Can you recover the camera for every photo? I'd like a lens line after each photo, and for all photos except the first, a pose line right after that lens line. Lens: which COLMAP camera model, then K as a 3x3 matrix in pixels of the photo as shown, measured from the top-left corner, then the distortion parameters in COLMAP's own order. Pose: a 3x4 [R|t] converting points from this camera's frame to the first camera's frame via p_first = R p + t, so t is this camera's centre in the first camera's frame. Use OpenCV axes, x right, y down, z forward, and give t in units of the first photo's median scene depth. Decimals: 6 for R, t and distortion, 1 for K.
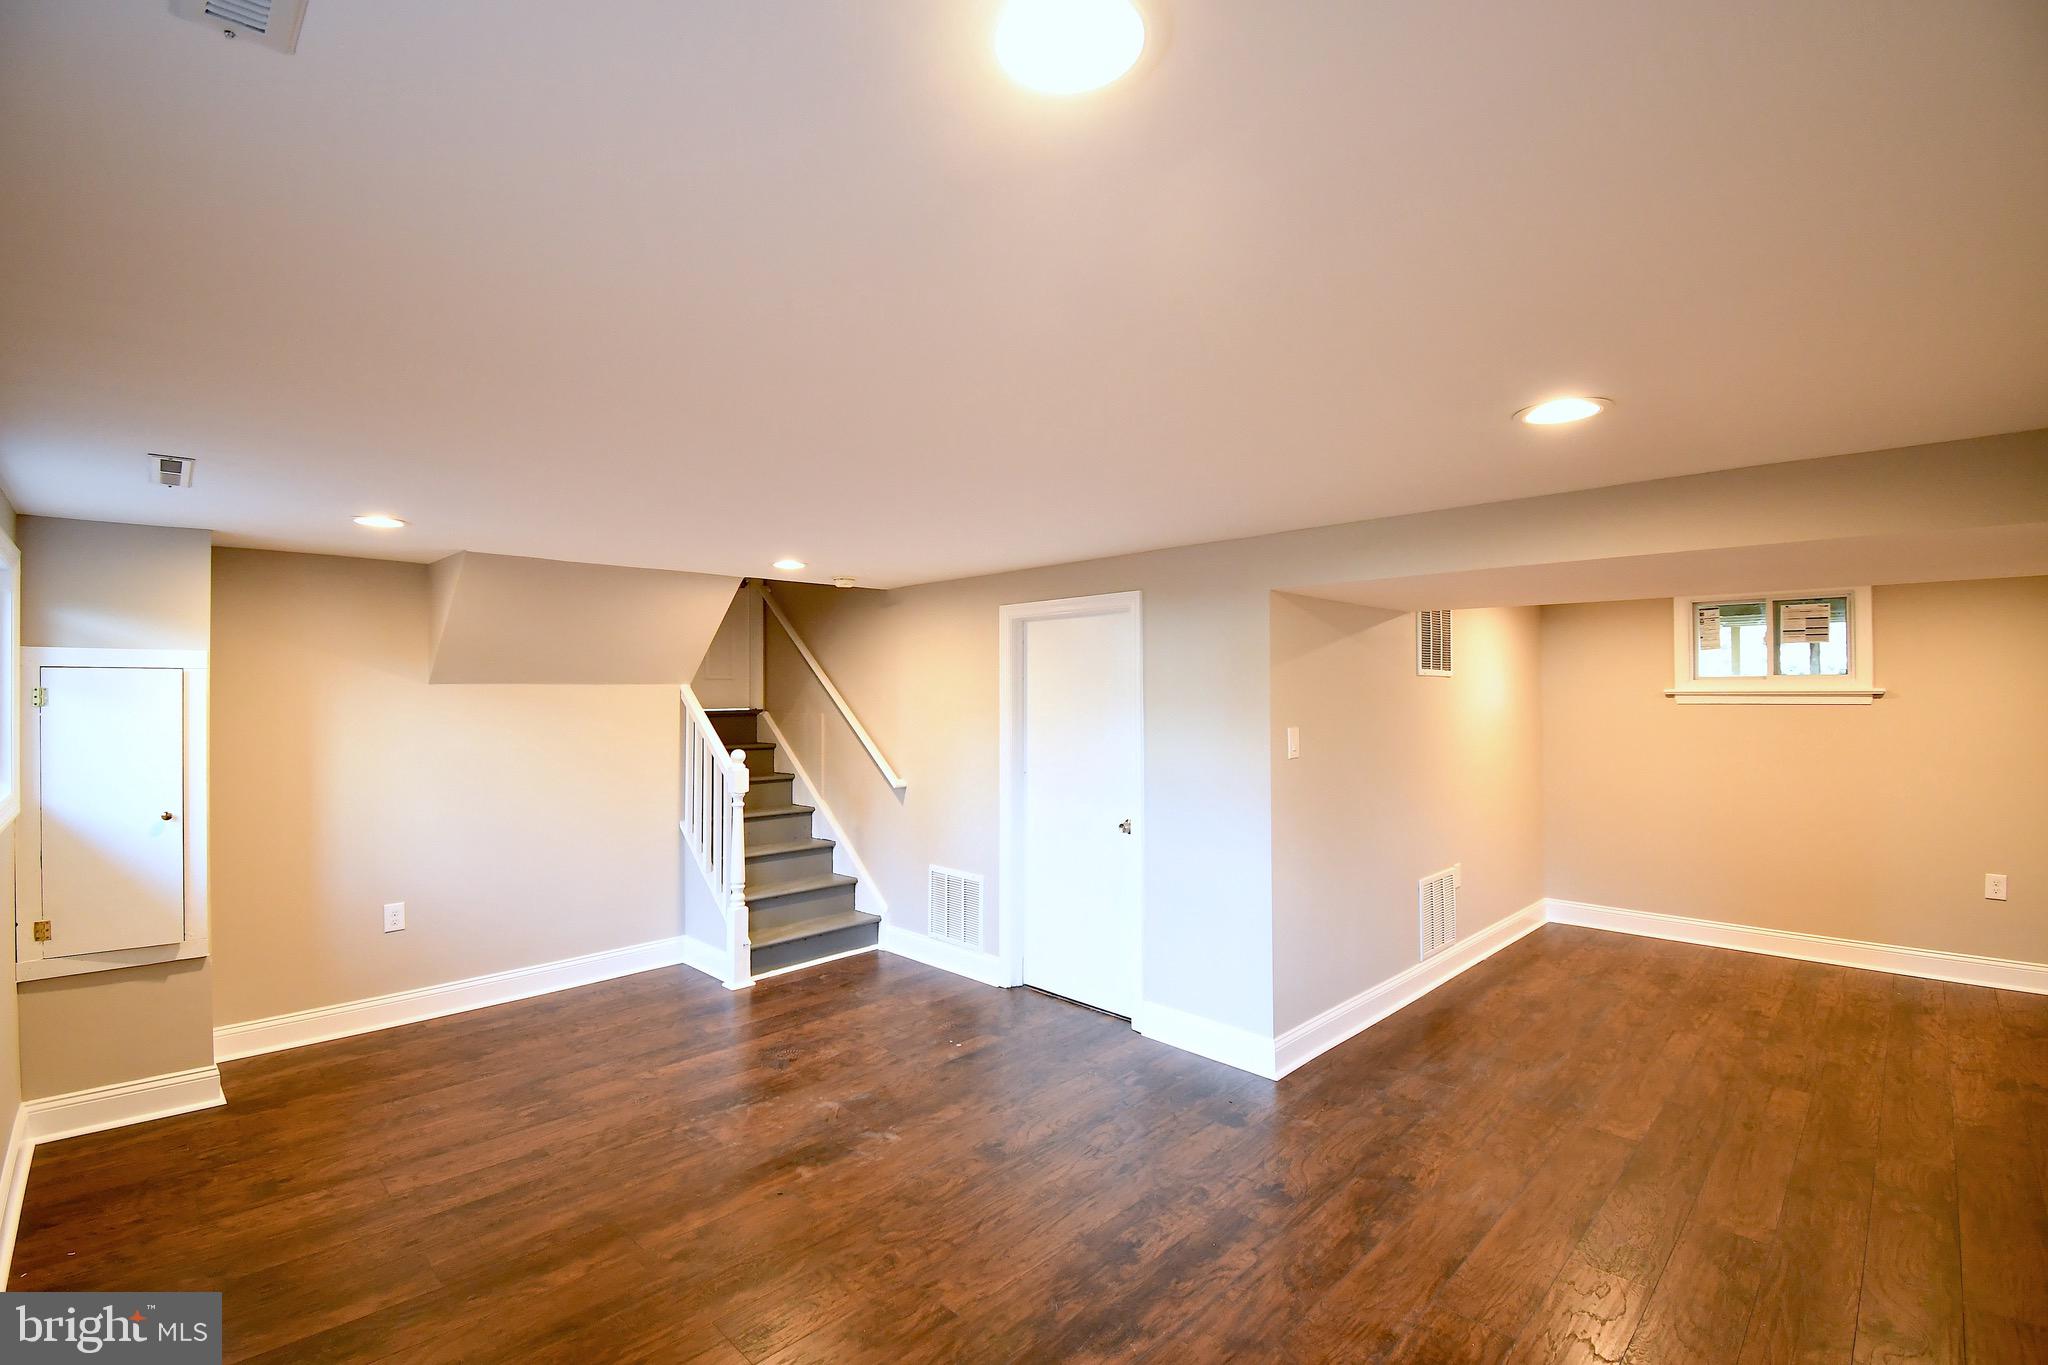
lens RADIAL K [[902.1, 0, 1016.0], [0, 902.1, 681.2], [0, 0, 1]] dist [0.021441, -0.028059]
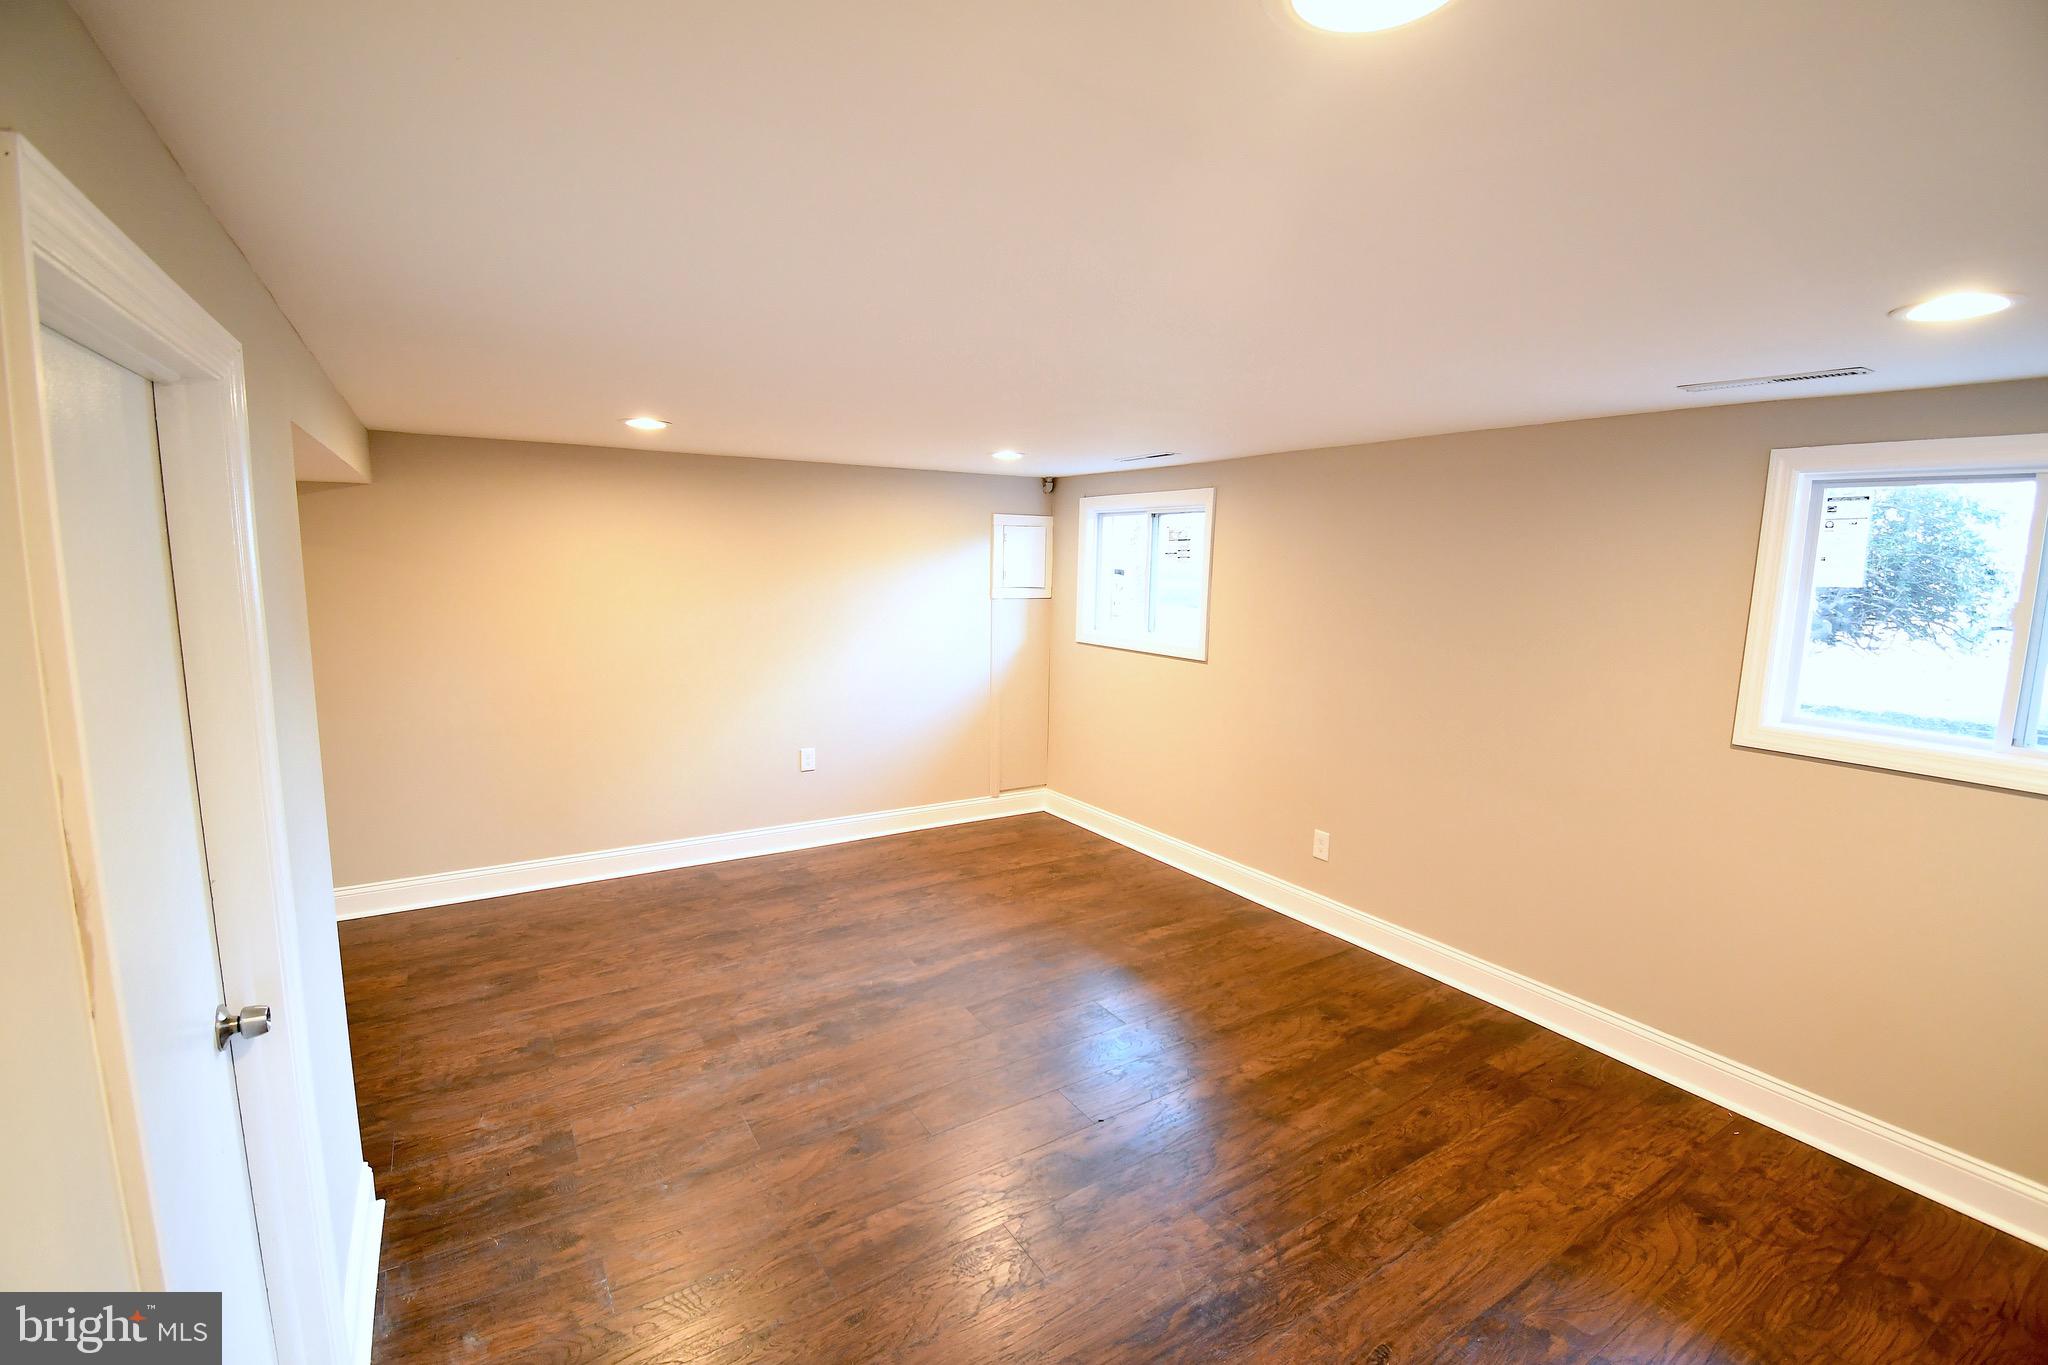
lens RADIAL K [[902.1, 0, 1016.0], [0, 902.1, 681.2], [0, 0, 1]] dist [0.021441, -0.028059]
pose [[-0.975358, -0.042291, 0.216536, -0.366441], [-0.016322, 0.992598, 0.120342, -0.022631], [-0.220023, 0.113843, -0.968829, 1.936209]]
